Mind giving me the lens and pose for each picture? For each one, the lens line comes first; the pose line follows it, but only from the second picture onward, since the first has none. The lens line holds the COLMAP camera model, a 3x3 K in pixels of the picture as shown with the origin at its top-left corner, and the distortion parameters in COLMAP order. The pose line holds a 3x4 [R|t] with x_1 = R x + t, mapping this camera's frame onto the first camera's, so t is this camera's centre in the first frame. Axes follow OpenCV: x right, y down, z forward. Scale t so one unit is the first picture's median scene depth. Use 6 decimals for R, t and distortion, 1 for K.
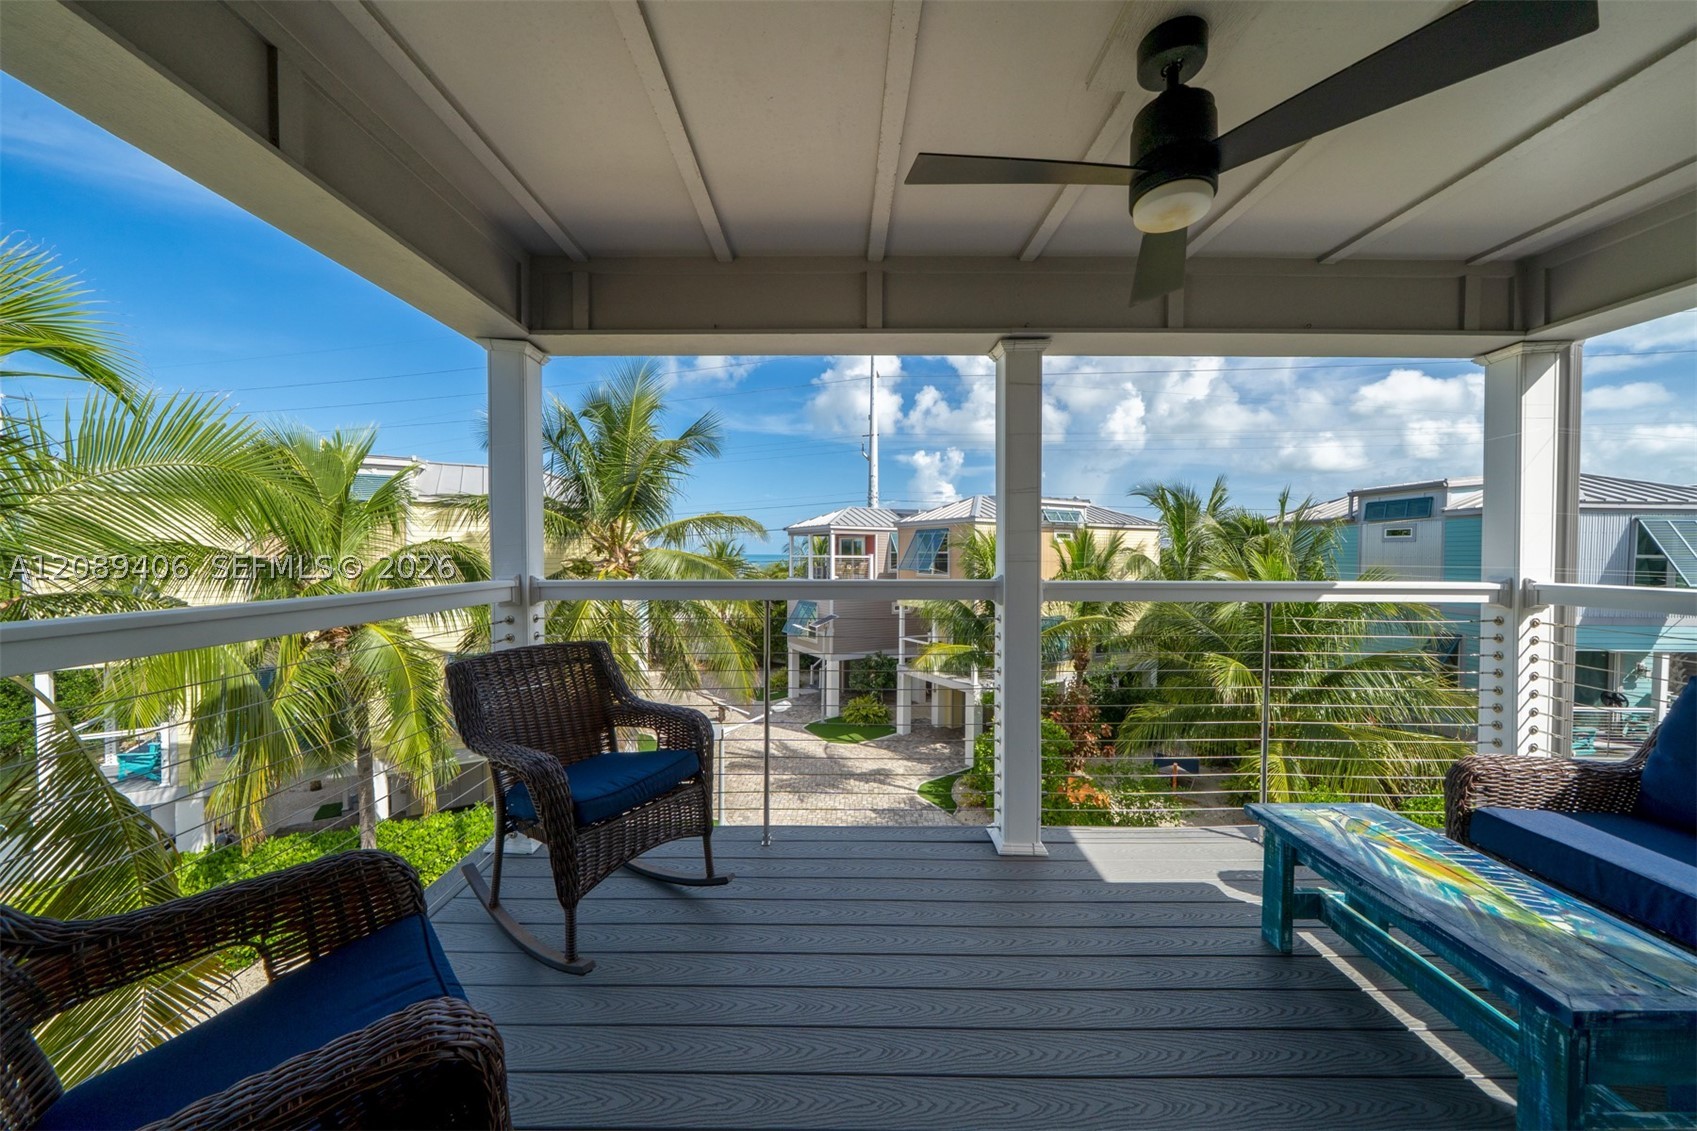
lens RADIAL K [[596.6, 0, 837.5], [0, 596.6, 558.4], [0, 0, 1]] dist [-0.000861, -0.000025]
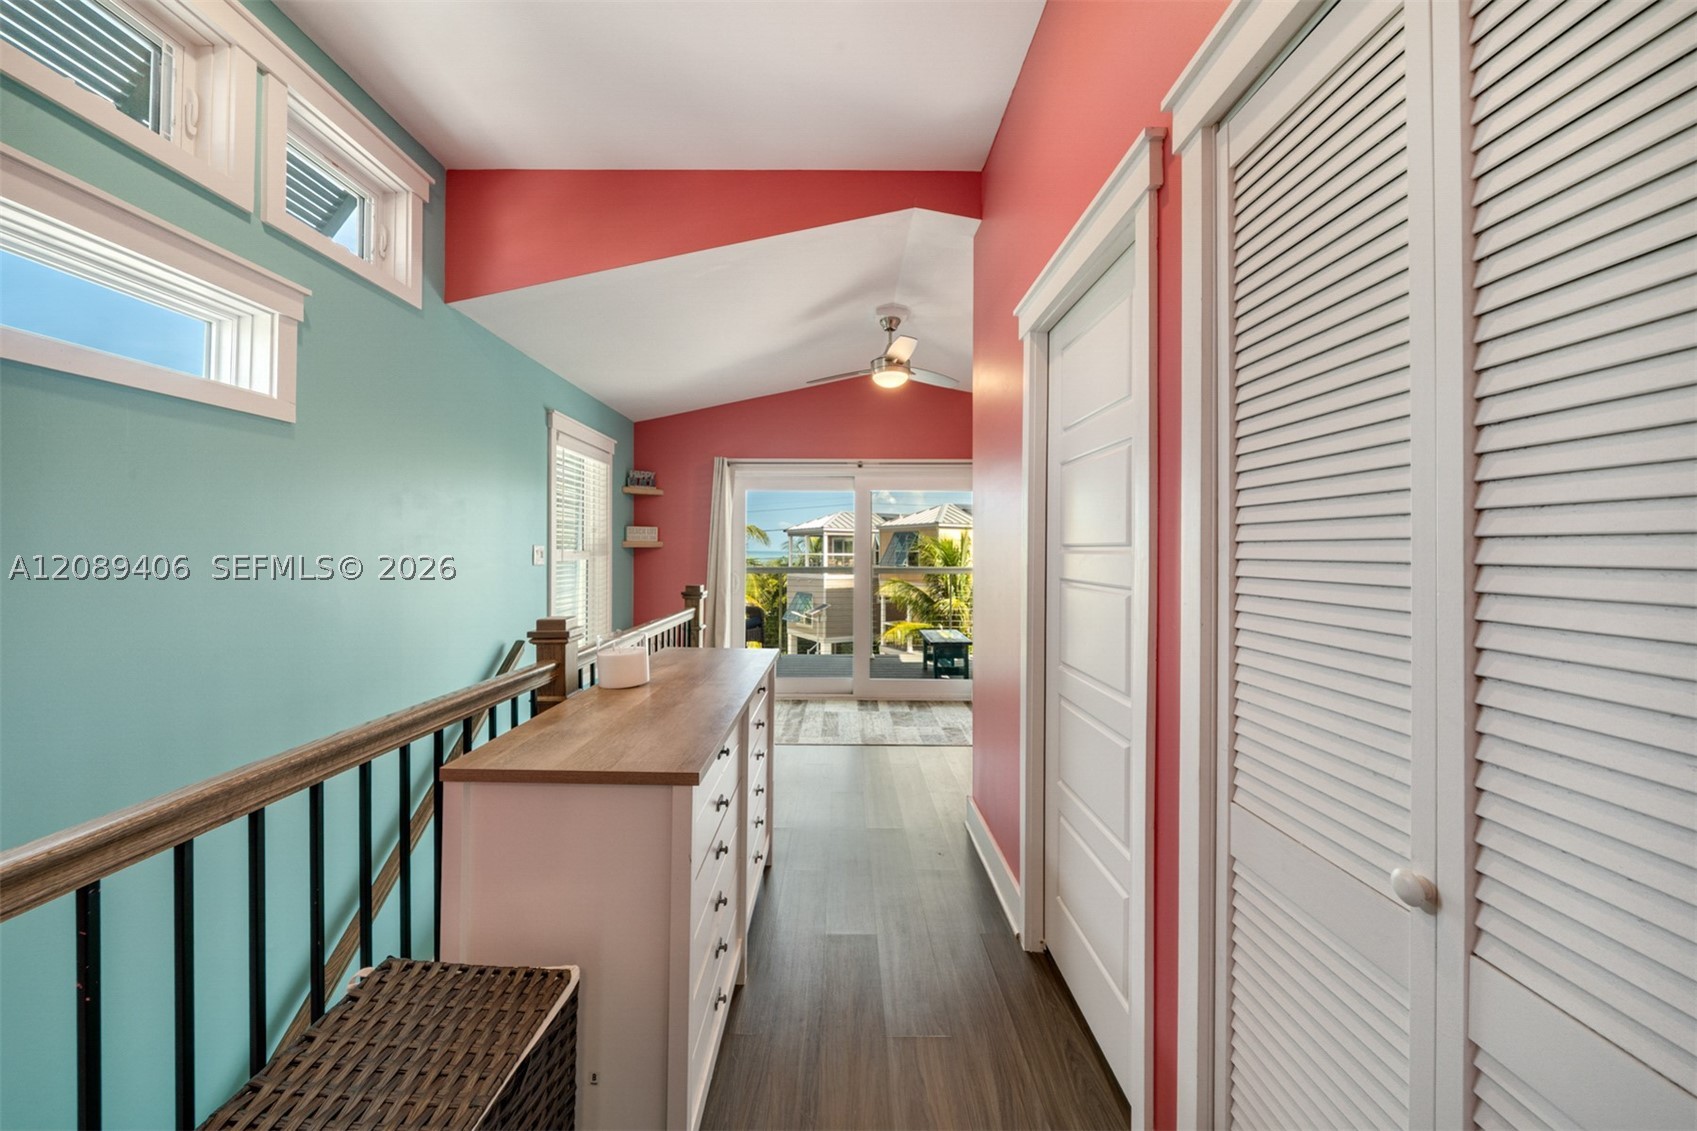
lens RADIAL K [[599.6, 0, 839.6], [0, 599.6, 544.9], [0, 0, 1]] dist [-0.003172, -0.000093]
pose [[0.999989, -0.003017, 0.003630, 0.022559], [0.003078, 0.999850, -0.017067, -0.002755], [-0.003578, 0.017078, 0.999848, -0.269390]]
